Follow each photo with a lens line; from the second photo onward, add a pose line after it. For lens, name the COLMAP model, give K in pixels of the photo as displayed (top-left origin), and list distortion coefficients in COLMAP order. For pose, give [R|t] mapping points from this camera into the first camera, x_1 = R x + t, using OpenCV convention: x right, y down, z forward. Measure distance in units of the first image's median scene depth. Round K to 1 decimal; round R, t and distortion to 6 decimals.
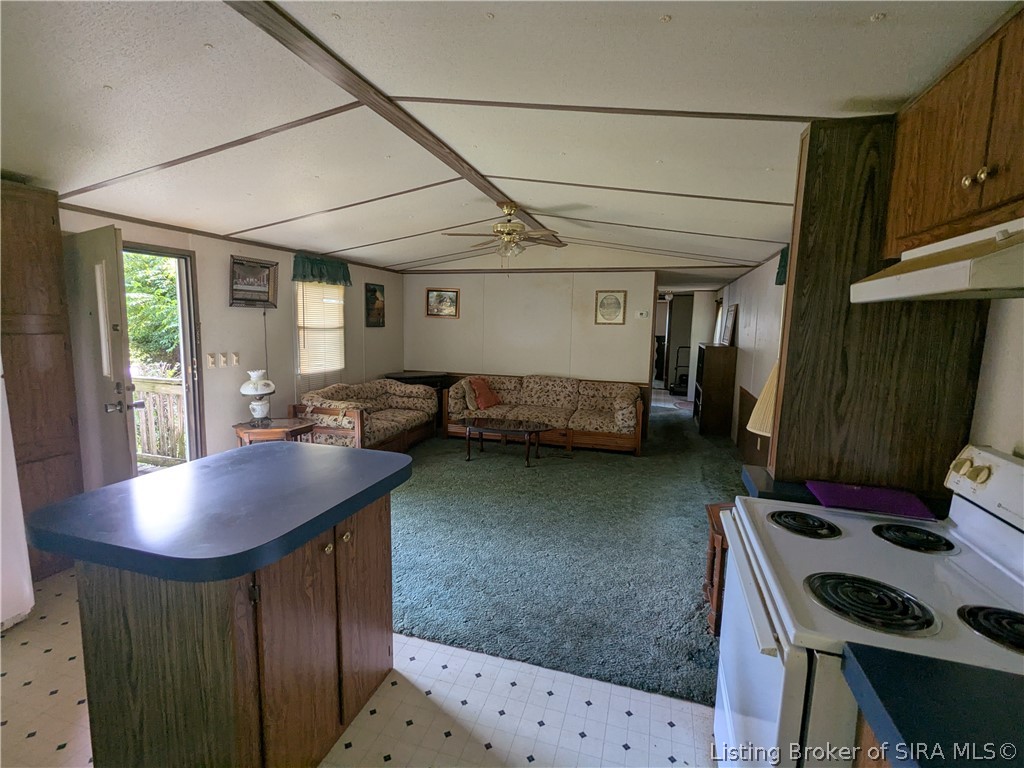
lens RADIAL K [[484.0, 0, 510.8], [0, 484.0, 383.0], [0, 0, 1]] dist [-0.001384, -0.002263]
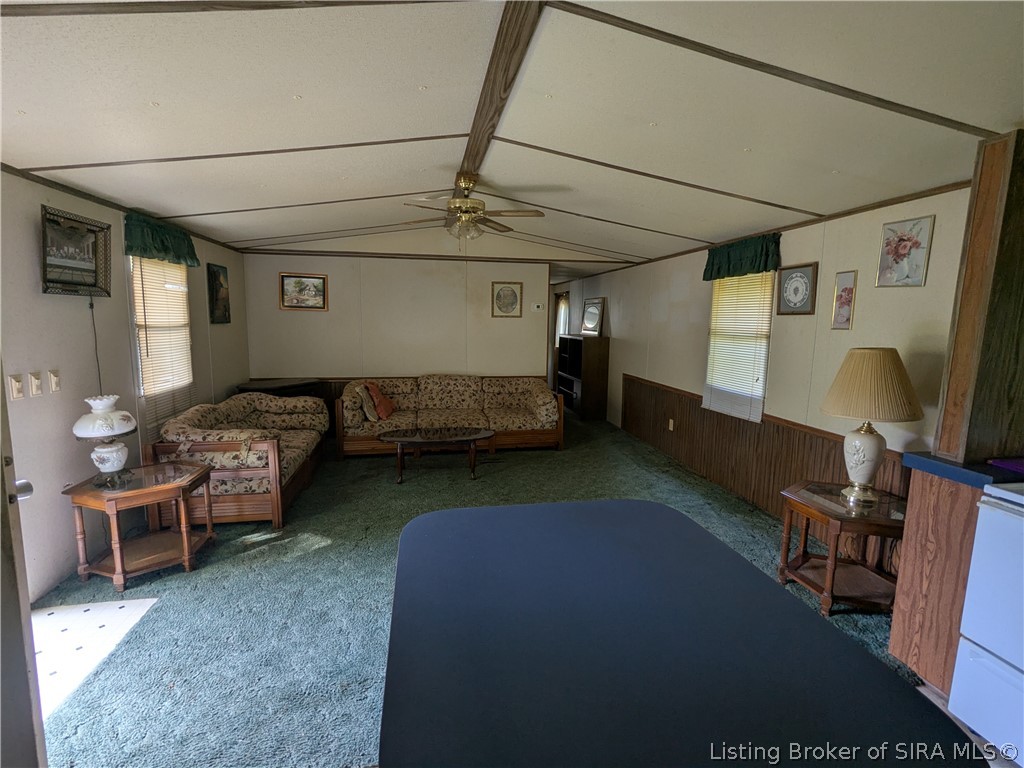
lens RADIAL K [[484.0, 0, 512.2], [0, 484.0, 382.8], [0, 0, 1]] dist [-0.001384, -0.002263]
pose [[0.886887, -0.070068, 0.456641, -0.270170], [0.062581, 0.997542, 0.031519, -0.024196], [-0.457727, 0.000623, 0.889092, 0.164338]]
